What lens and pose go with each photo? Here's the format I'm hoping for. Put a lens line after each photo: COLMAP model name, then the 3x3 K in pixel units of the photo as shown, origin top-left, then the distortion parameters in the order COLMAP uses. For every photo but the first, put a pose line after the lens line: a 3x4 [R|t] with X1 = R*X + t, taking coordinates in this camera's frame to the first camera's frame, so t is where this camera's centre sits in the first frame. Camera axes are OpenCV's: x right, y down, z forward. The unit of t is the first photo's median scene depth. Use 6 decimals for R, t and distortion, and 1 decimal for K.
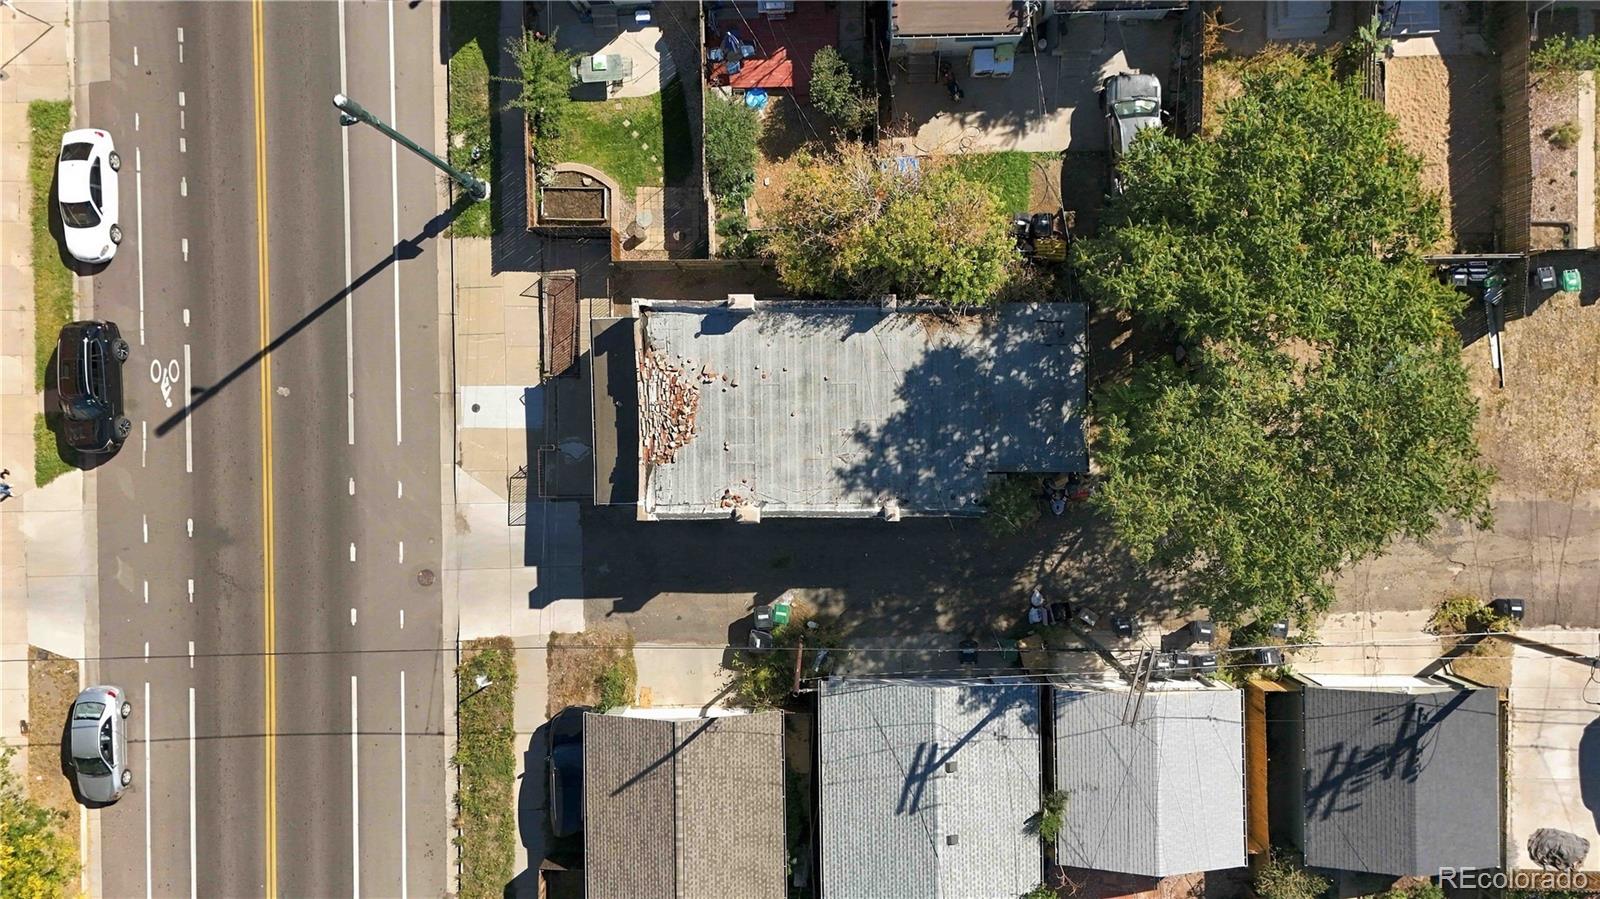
lens RADIAL K [[1165.7, 0, 802.2], [0, 1165.7, 459.1], [0, 0, 1]] dist [0.056672, -0.043984]
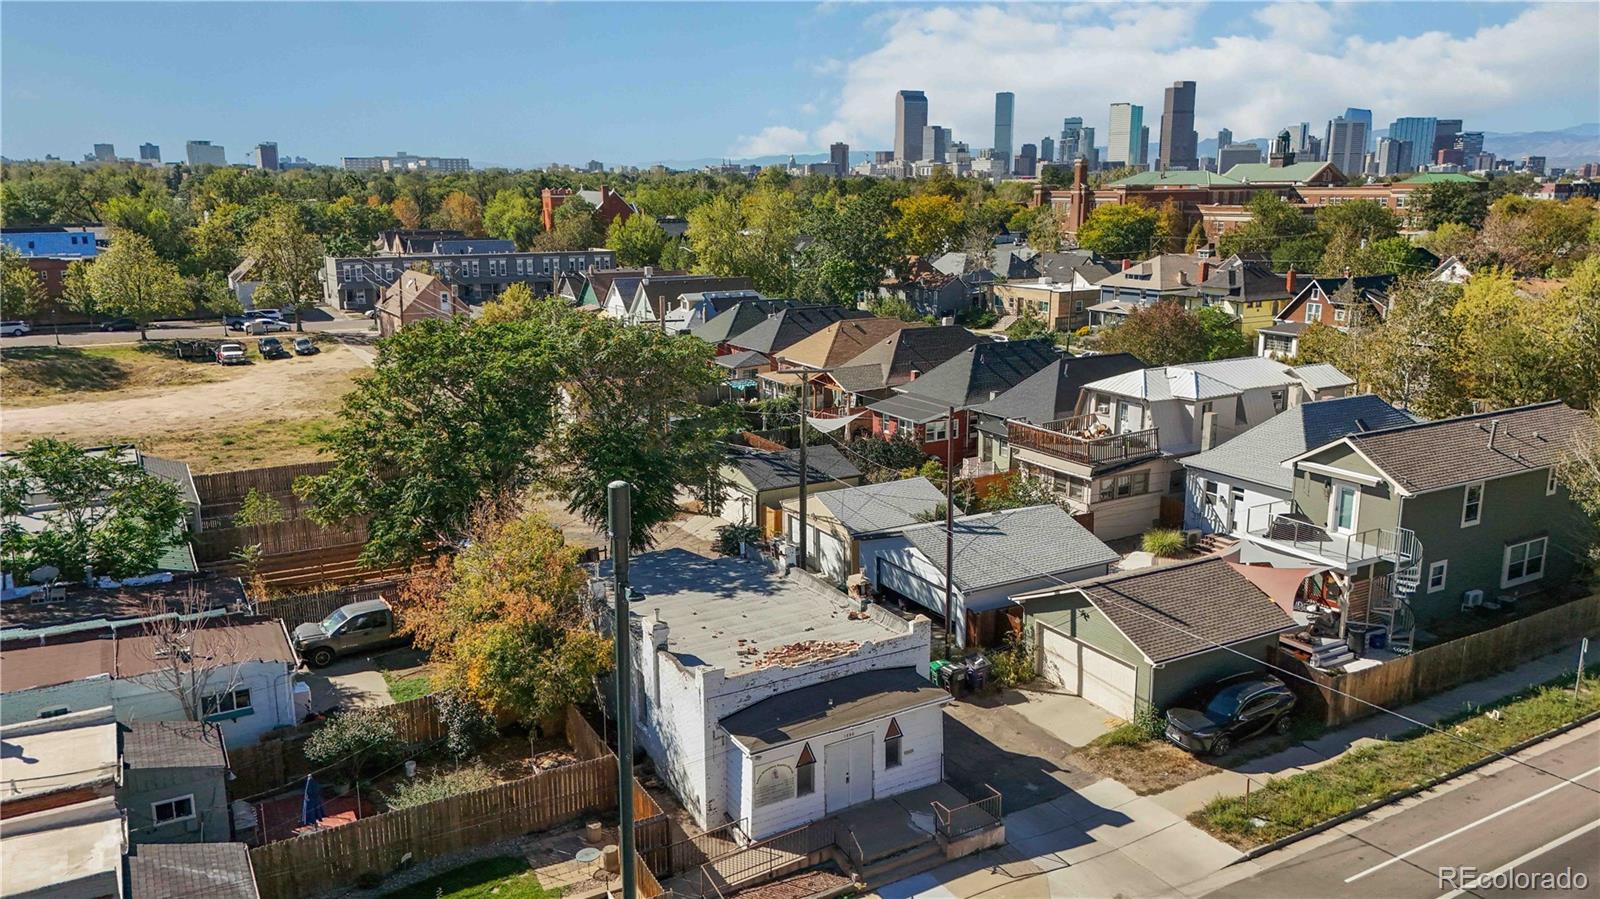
lens RADIAL K [[1165.7, 0, 813.8], [0, 1165.7, 442.5], [0, 0, 1]] dist [0.056672, -0.043984]
pose [[-0.493769, -0.164502, 0.853892, -0.753819], [0.869419, -0.113023, 0.480974, -0.397672], [0.017388, 0.979880, 0.198828, 0.630965]]
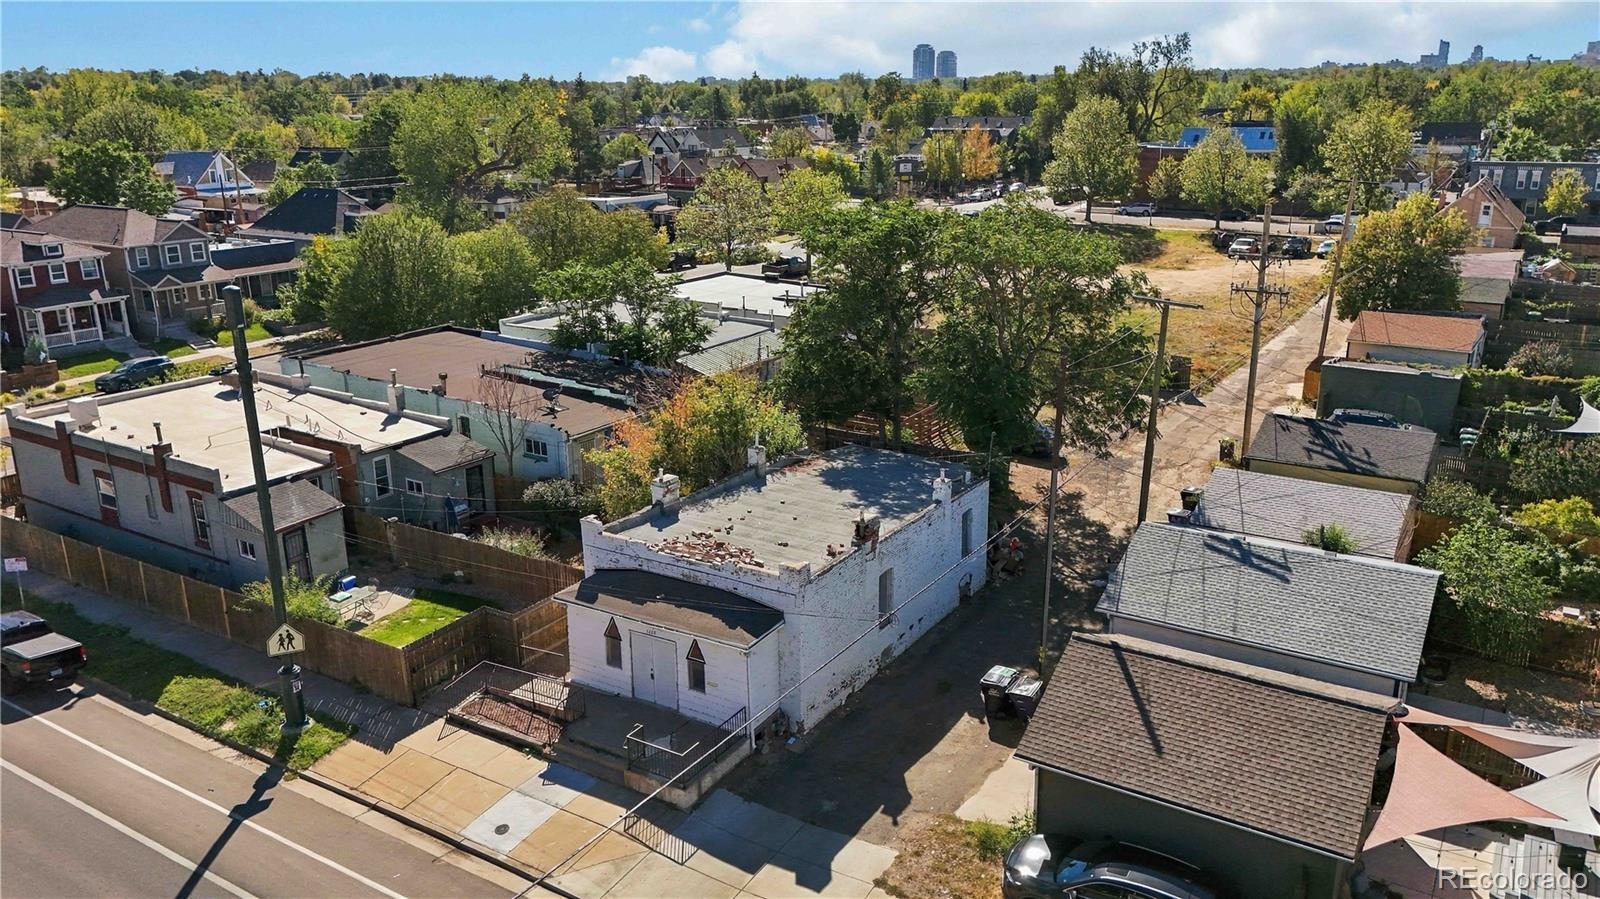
lens RADIAL K [[1165.7, 0, 812.8], [0, 1165.7, 447.8], [0, 0, 1]] dist [0.056672, -0.043984]
pose [[0.539043, -0.226794, 0.811170, -0.672294], [0.842272, 0.141396, -0.520178, 0.405828], [0.003278, 0.963624, 0.267241, 0.655516]]
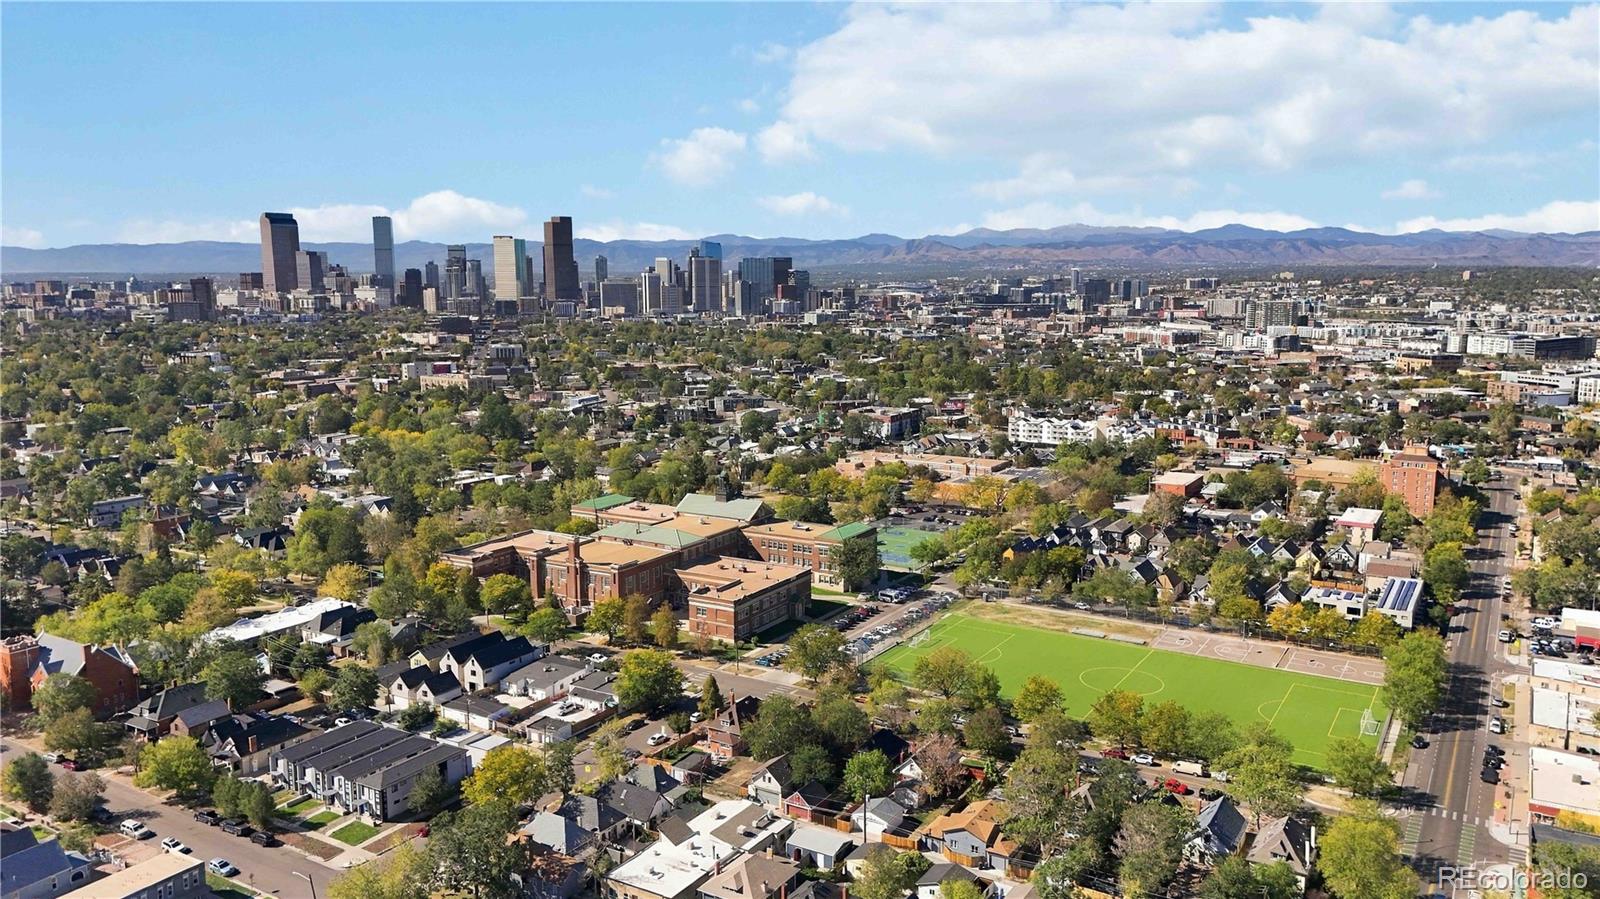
lens RADIAL K [[1165.7, 0, 797.7], [0, 1165.7, 447.4], [0, 0, 1]] dist [0.056672, -0.043984]
pose [[-0.850147, -0.055202, 0.523643, -0.680158], [0.526154, -0.127395, 0.840793, -1.134415], [0.020296, 0.990315, 0.137349, -1.061200]]
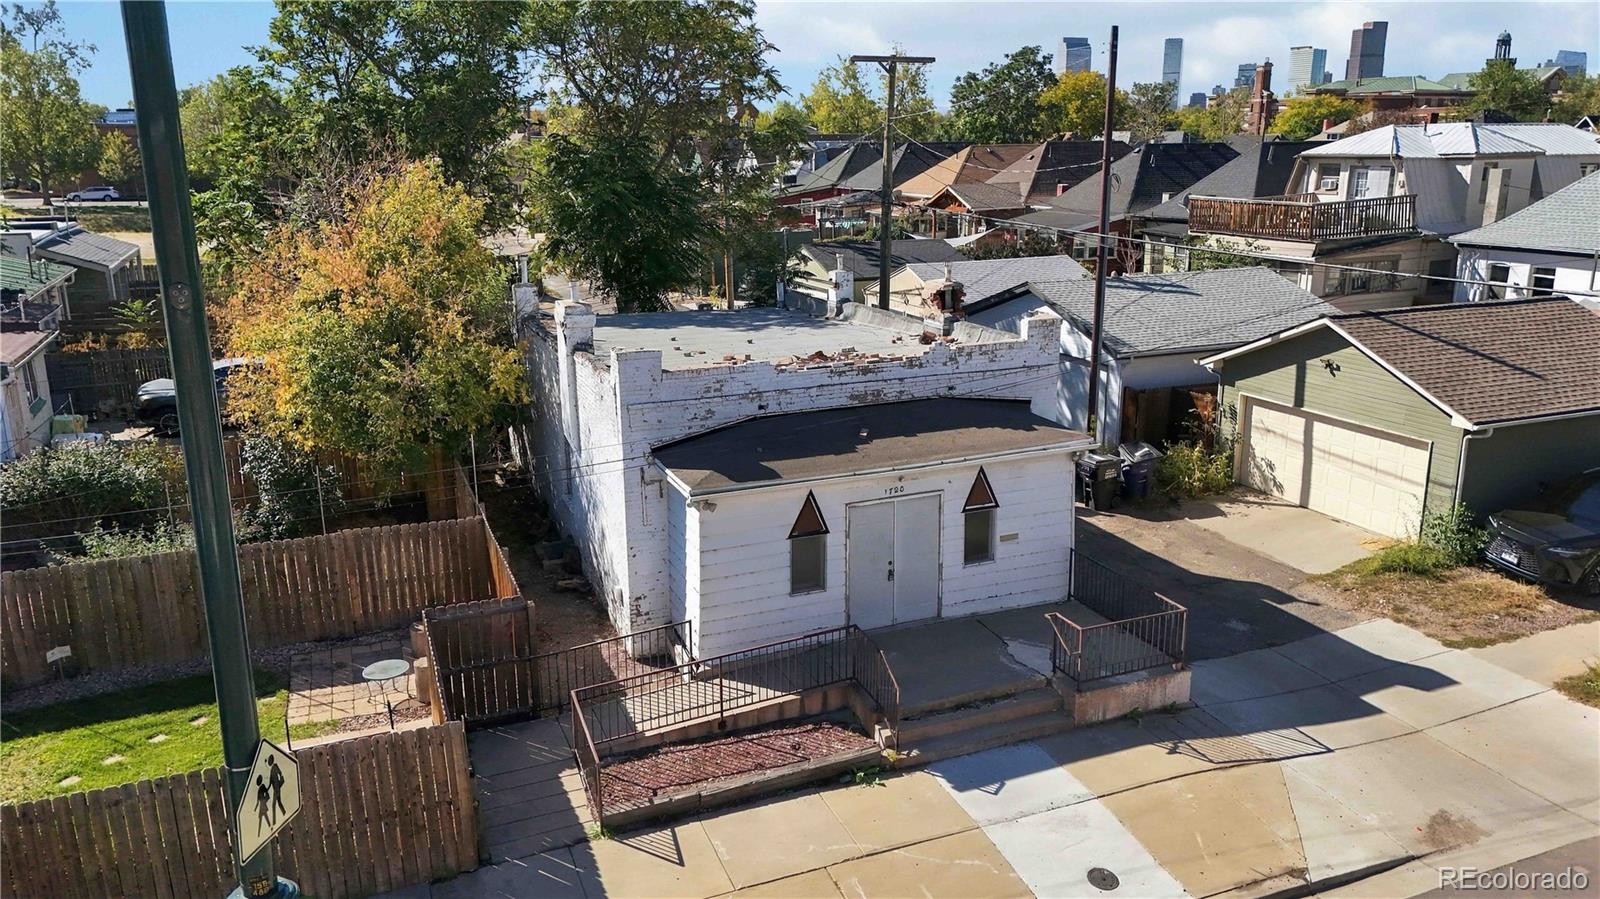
lens RADIAL K [[1165.7, 0, 812.3], [0, 1165.7, 437.1], [0, 0, 1]] dist [0.056672, -0.043984]
pose [[-0.377015, -0.202011, 0.903909, -0.505142], [0.926003, -0.102688, 0.363281, -0.209965], [0.019434, 0.973985, 0.225777, 0.853727]]
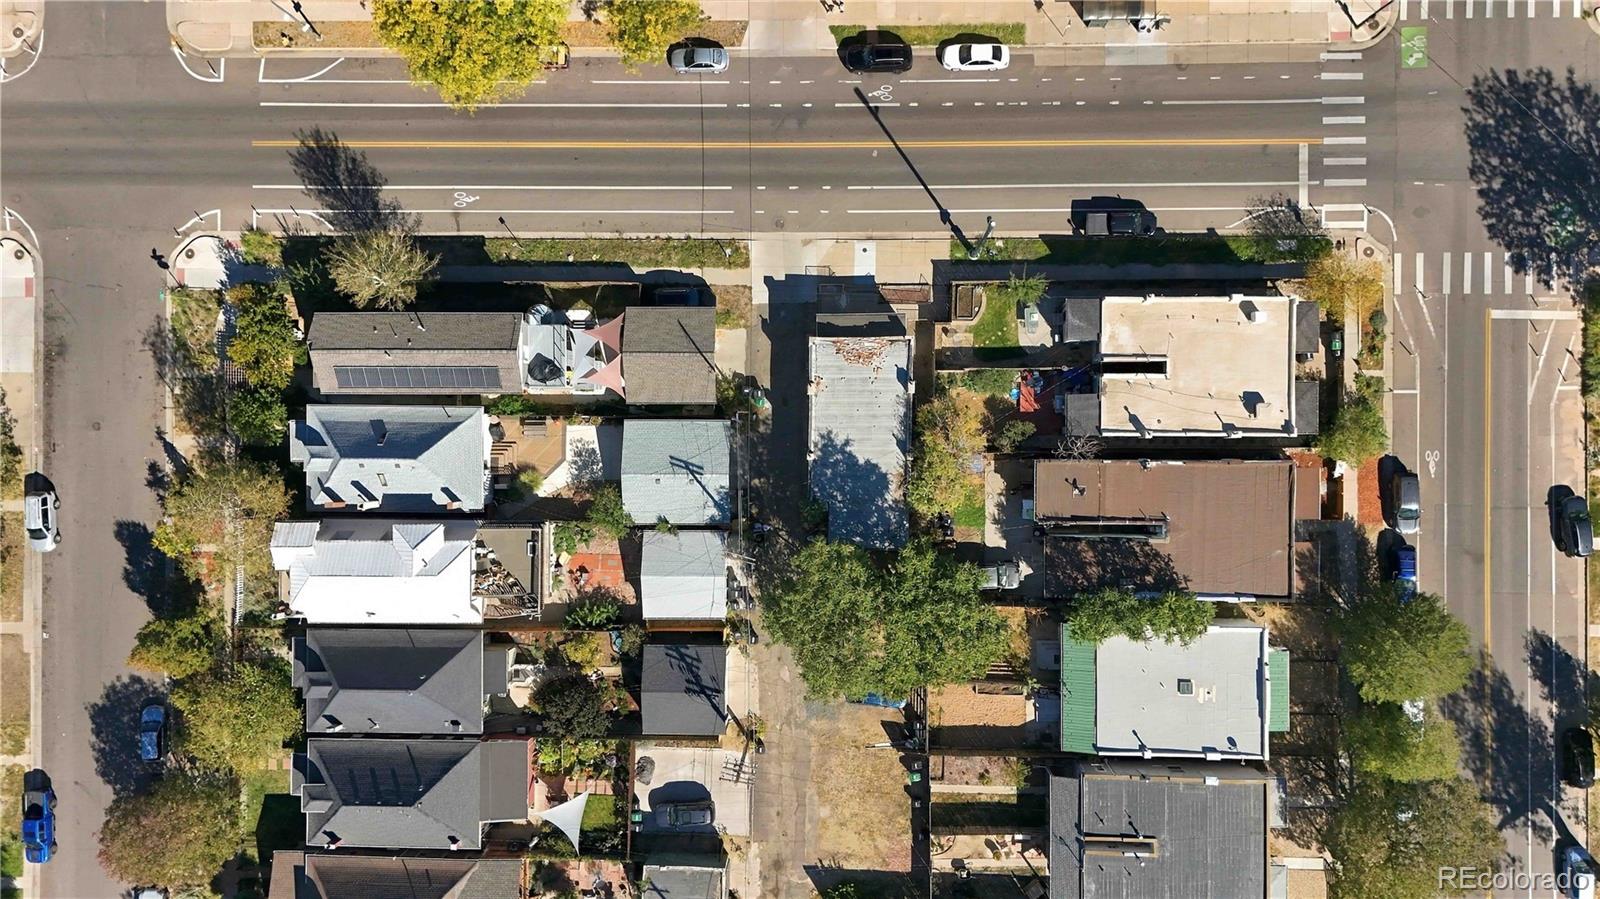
lens RADIAL K [[1165.7, 0, 790.4], [0, 1165.7, 453.1], [0, 0, 1]] dist [0.056672, -0.043984]
pose [[-0.014846, 0.998722, 0.048306, -0.028391], [-0.999365, -0.016386, 0.031629, 0.014964], [0.032381, -0.047806, 0.998332, -1.037228]]
